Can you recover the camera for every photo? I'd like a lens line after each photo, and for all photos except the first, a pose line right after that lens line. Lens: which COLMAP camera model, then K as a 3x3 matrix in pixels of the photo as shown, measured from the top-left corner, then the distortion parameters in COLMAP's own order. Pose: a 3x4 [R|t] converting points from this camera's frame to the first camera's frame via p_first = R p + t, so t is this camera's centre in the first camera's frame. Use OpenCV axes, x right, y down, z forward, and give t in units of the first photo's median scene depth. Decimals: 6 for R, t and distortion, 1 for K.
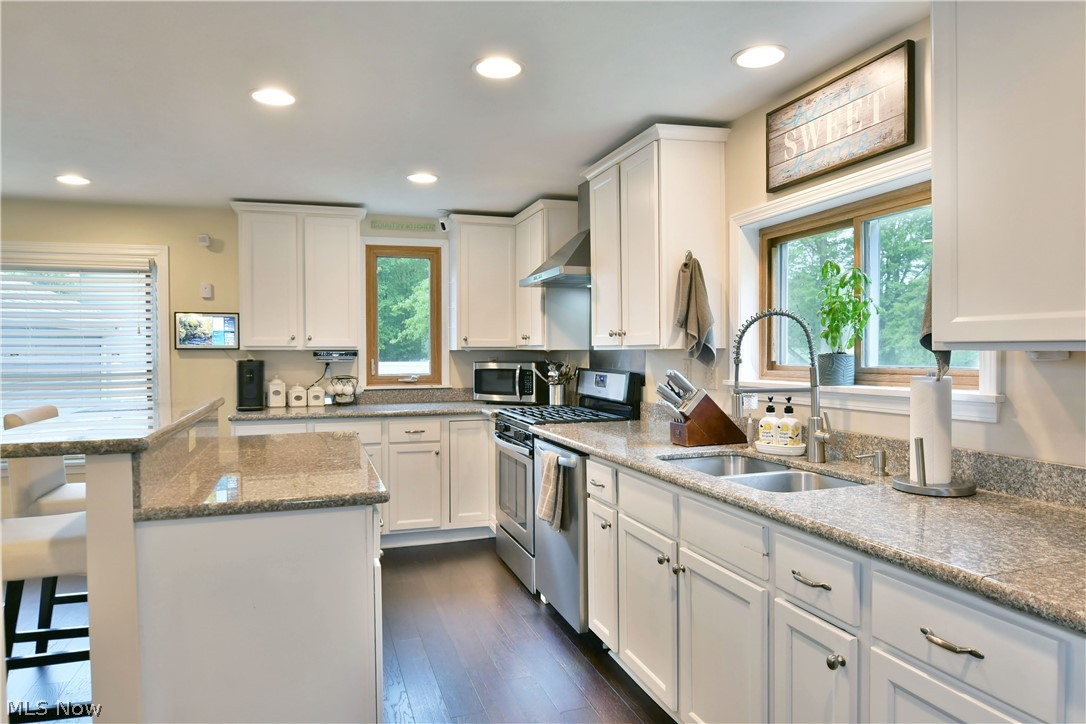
lens RADIAL K [[677.4, 0, 543.0], [0, 677.4, 362.0], [0, 0, 1]] dist [0.005318, -0.010594]
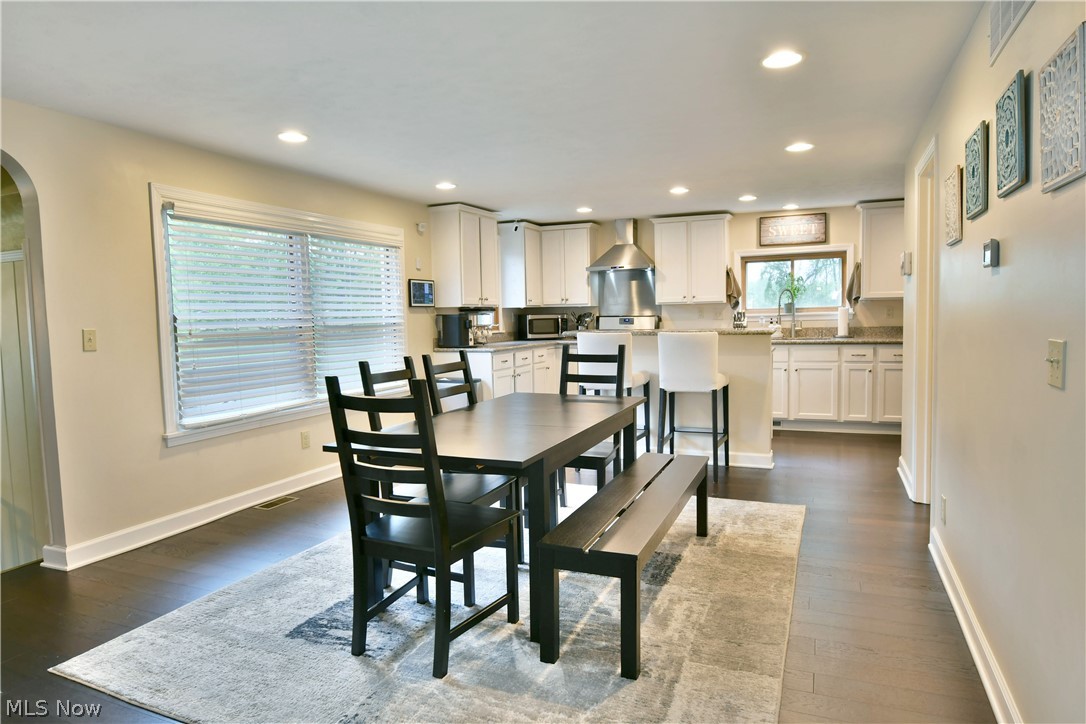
lens RADIAL K [[677.4, 0, 543.0], [0, 677.4, 362.0], [0, 0, 1]] dist [0.005318, -0.010594]
pose [[0.662575, -0.063047, 0.746337, -2.480921], [0.031515, 0.997915, 0.056320, 0.043129], [-0.748332, -0.013796, 0.663181, -0.194560]]
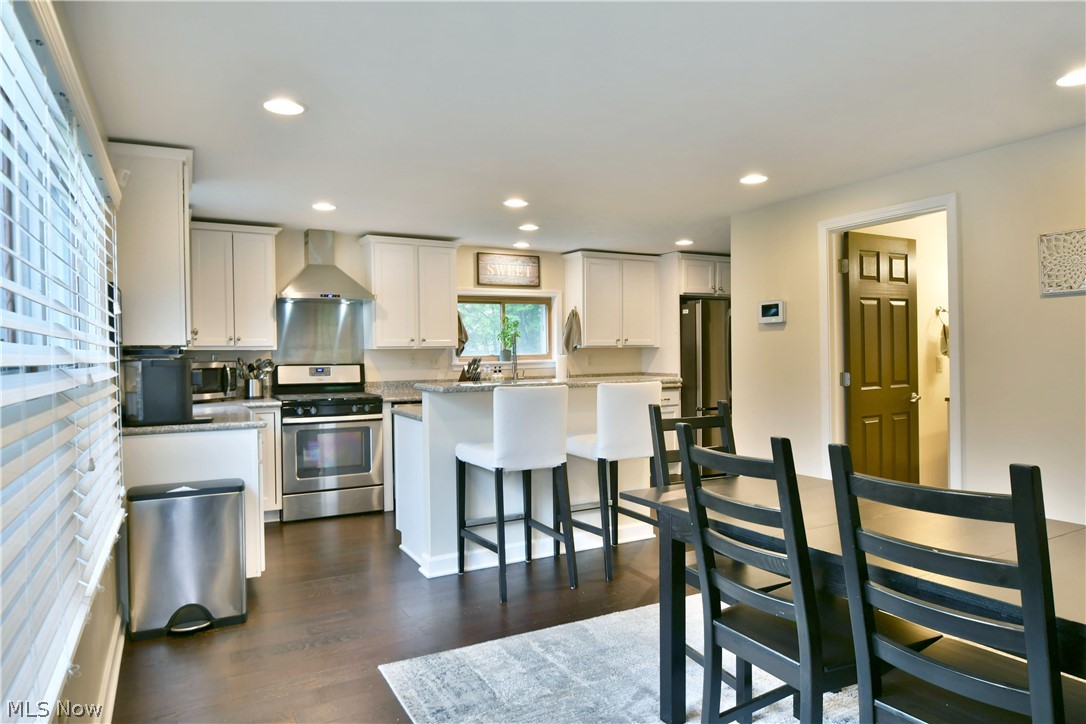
lens RADIAL K [[677.4, 0, 543.0], [0, 677.4, 362.0], [0, 0, 1]] dist [0.005318, -0.010594]
pose [[-0.171642, -0.007735, 0.985129, -2.218299], [0.030555, 0.999446, 0.013171, 0.004545], [-0.984685, 0.032362, -0.171311, 1.256447]]
